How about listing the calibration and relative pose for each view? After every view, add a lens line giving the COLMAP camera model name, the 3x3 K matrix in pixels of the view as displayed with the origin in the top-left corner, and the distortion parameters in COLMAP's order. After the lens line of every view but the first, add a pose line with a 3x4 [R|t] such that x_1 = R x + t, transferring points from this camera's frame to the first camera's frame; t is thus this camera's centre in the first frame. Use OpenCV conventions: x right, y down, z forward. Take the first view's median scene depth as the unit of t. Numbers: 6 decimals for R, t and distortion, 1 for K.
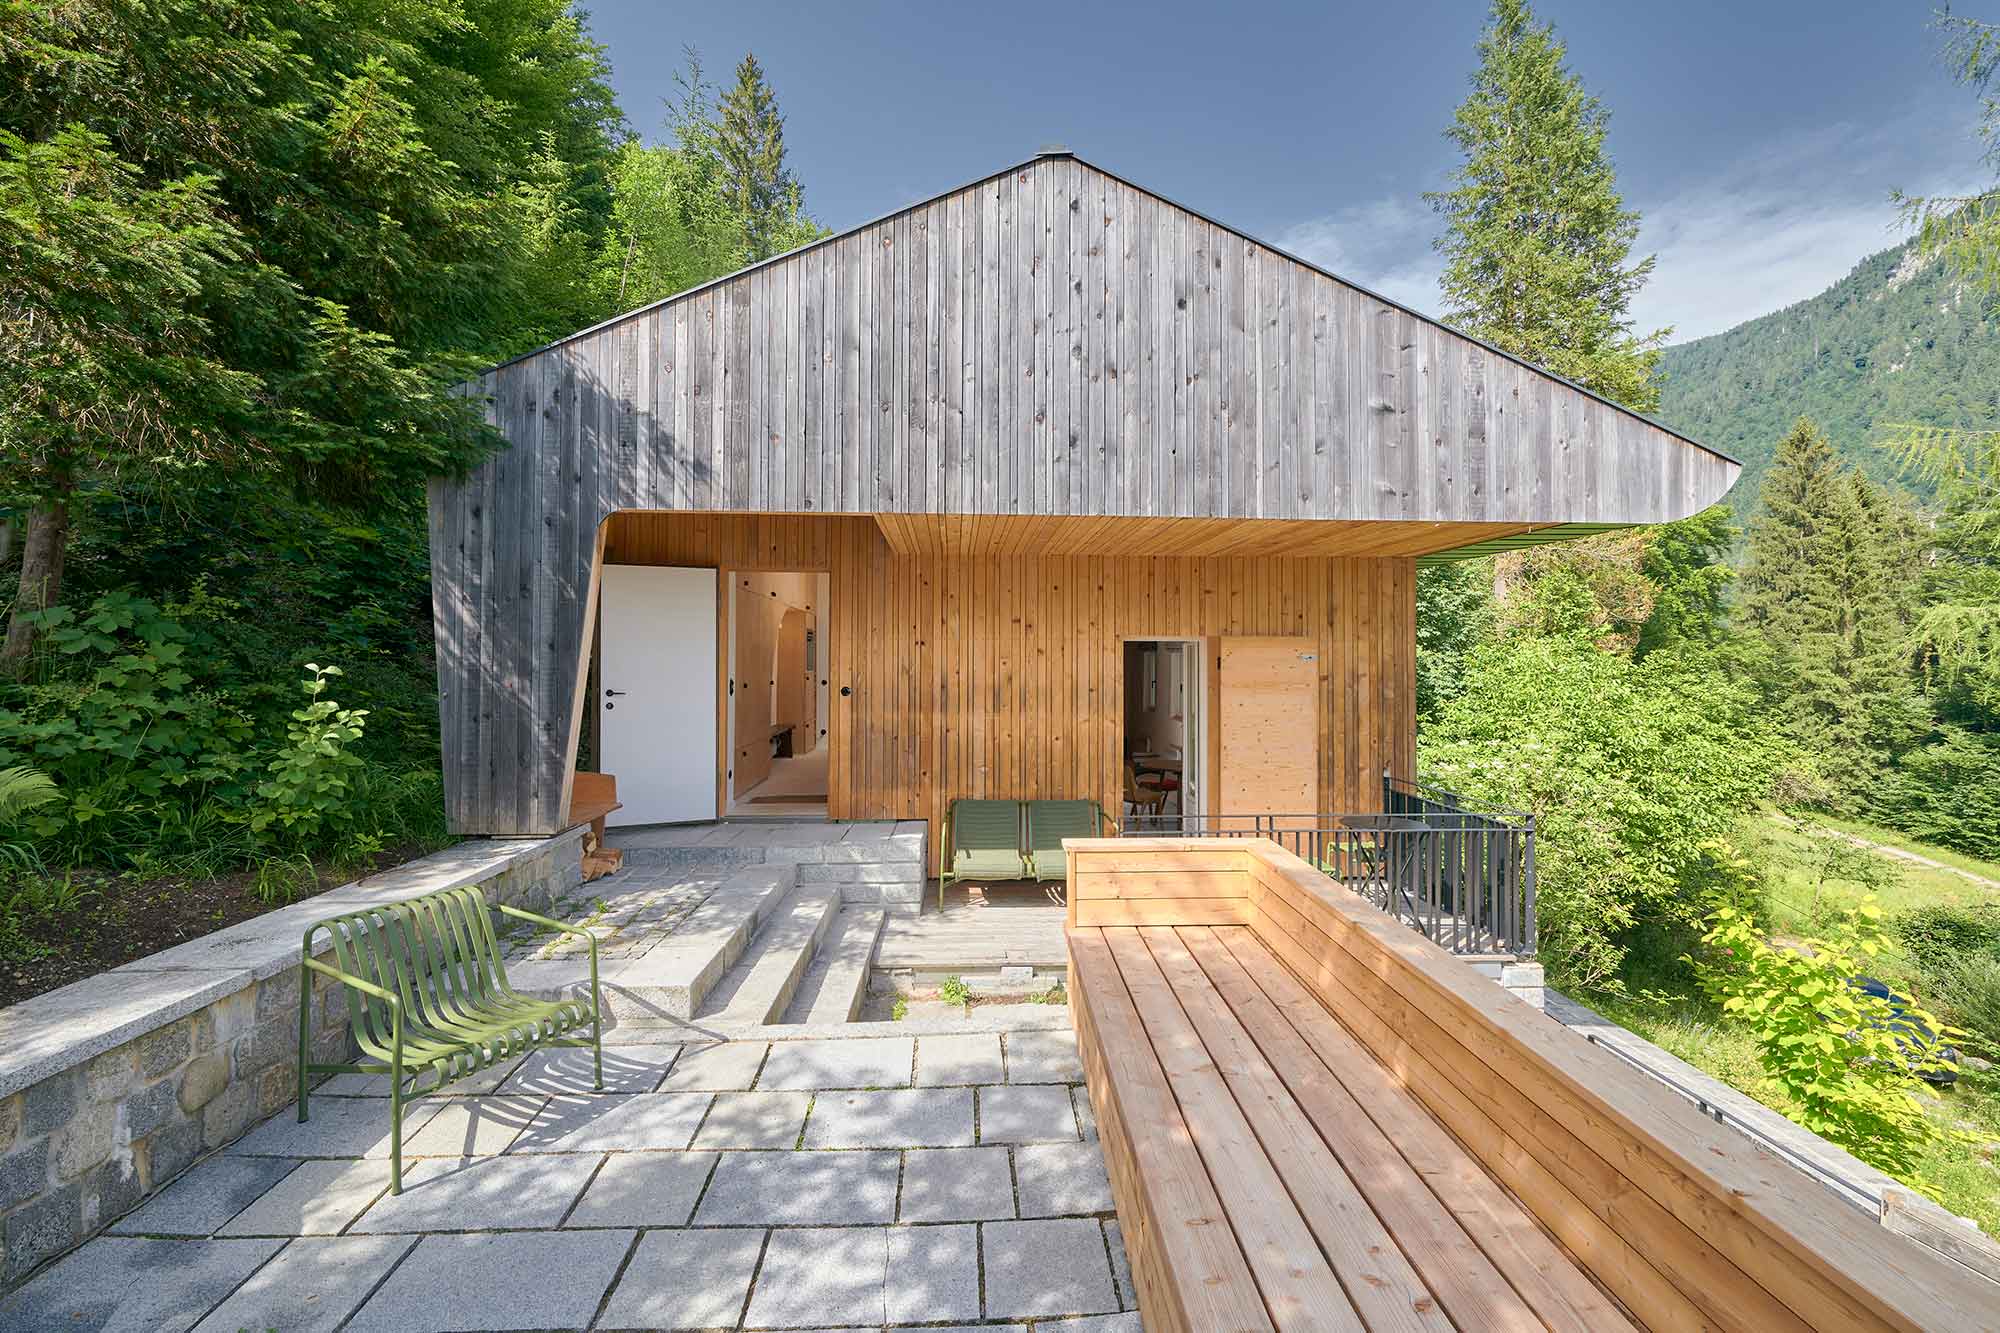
lens RADIAL K [[809.5, 0, 996.0], [0, 809.5, 661.9], [0, 0, 1]] dist [-0.003776, -0.000261]
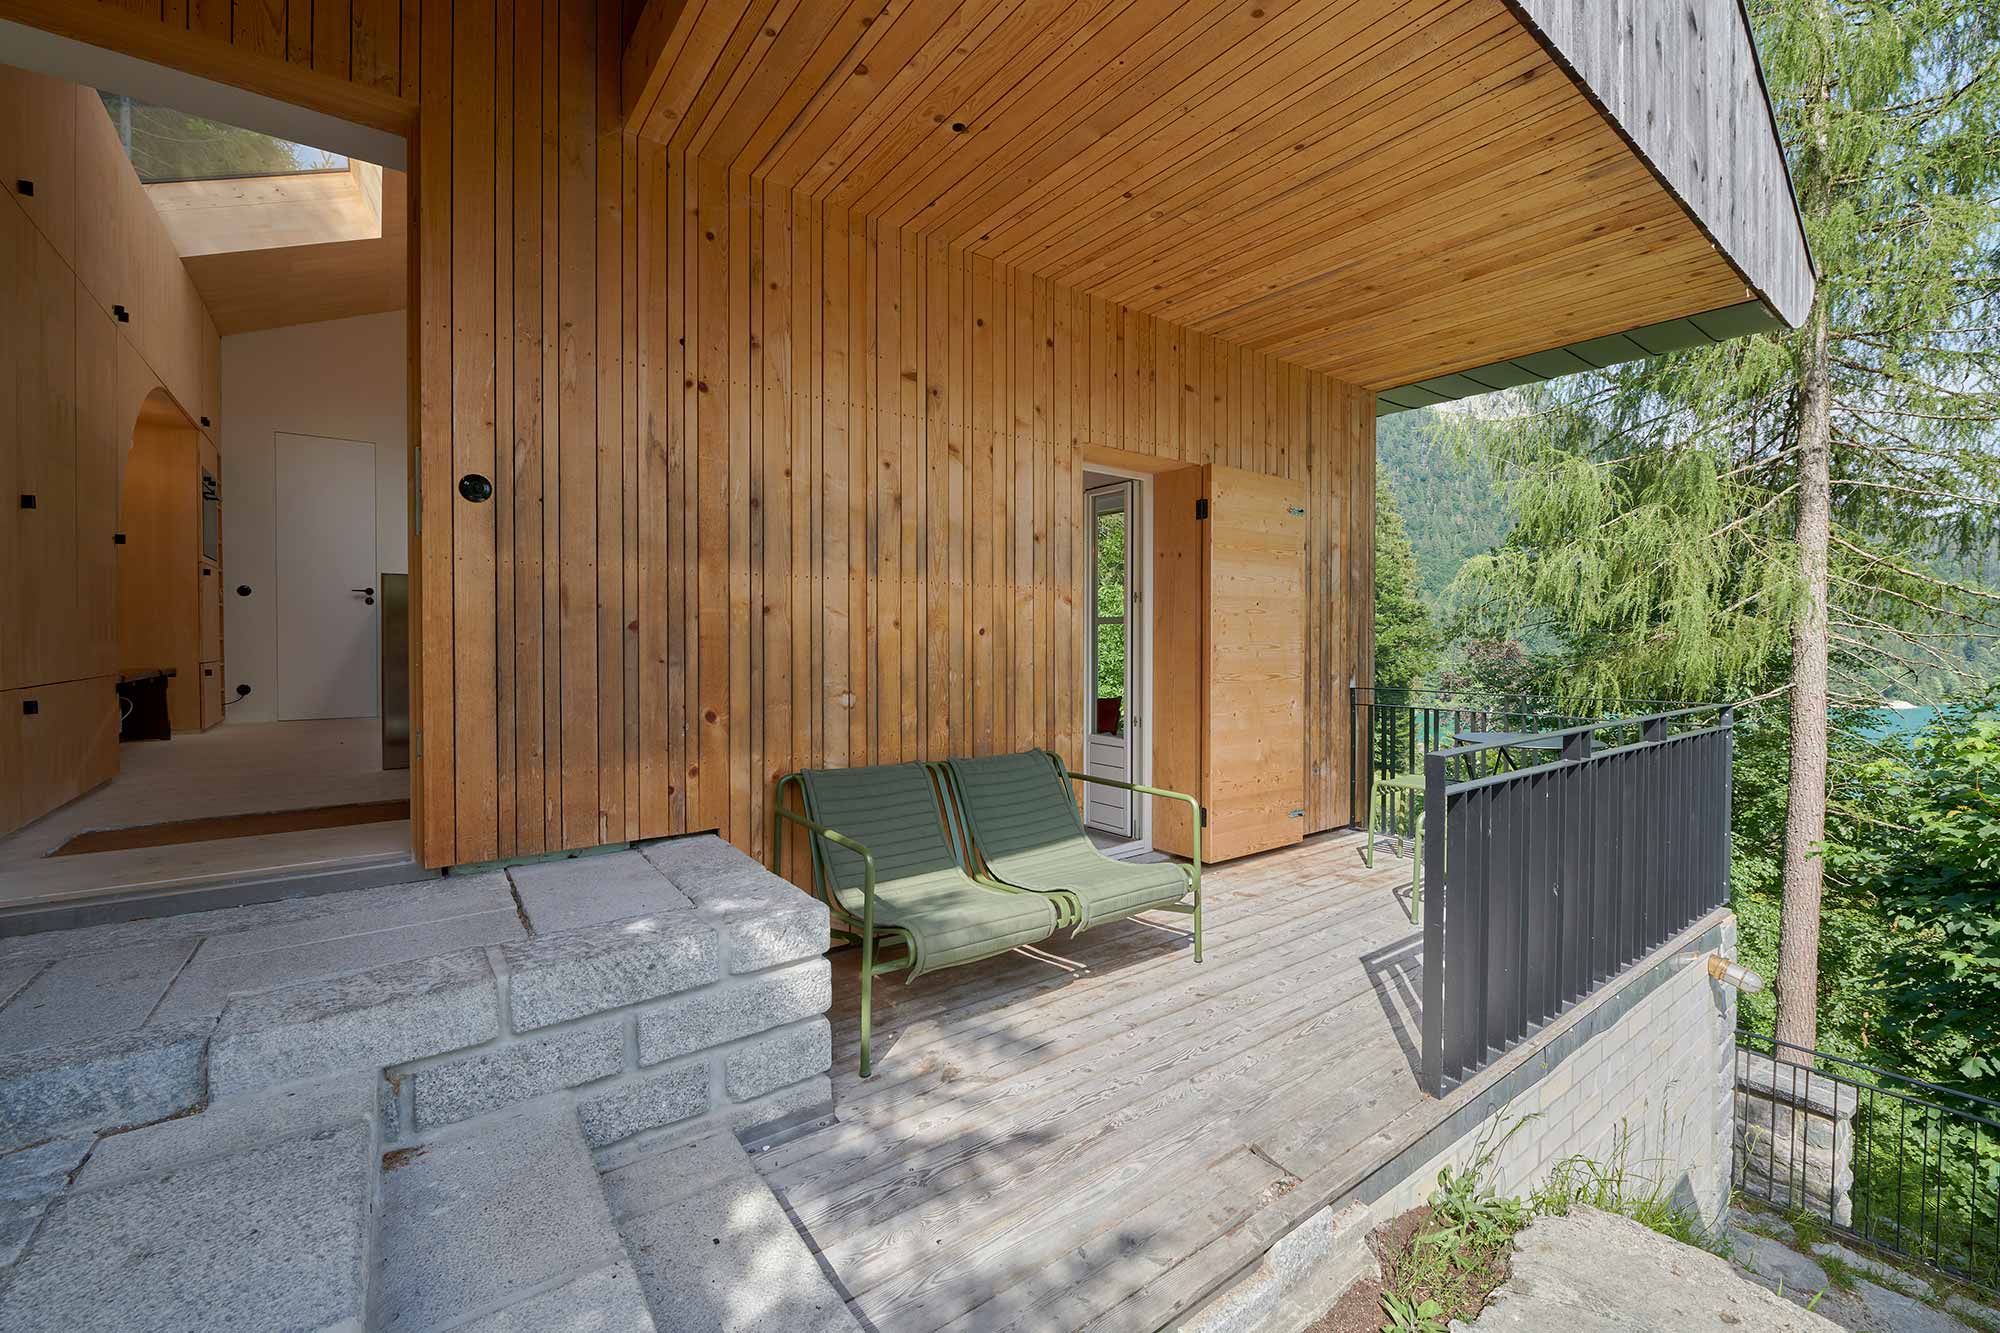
lens RADIAL K [[809.5, 0, 1005.0], [0, 809.5, 659.4], [0, 0, 1]] dist [-0.003776, -0.000261]
pose [[0.826458, -0.015490, 0.562786, -0.191417], [-0.000698, 0.999593, 0.028537, 0.097392], [-0.562999, -0.023977, 0.826110, 0.585102]]
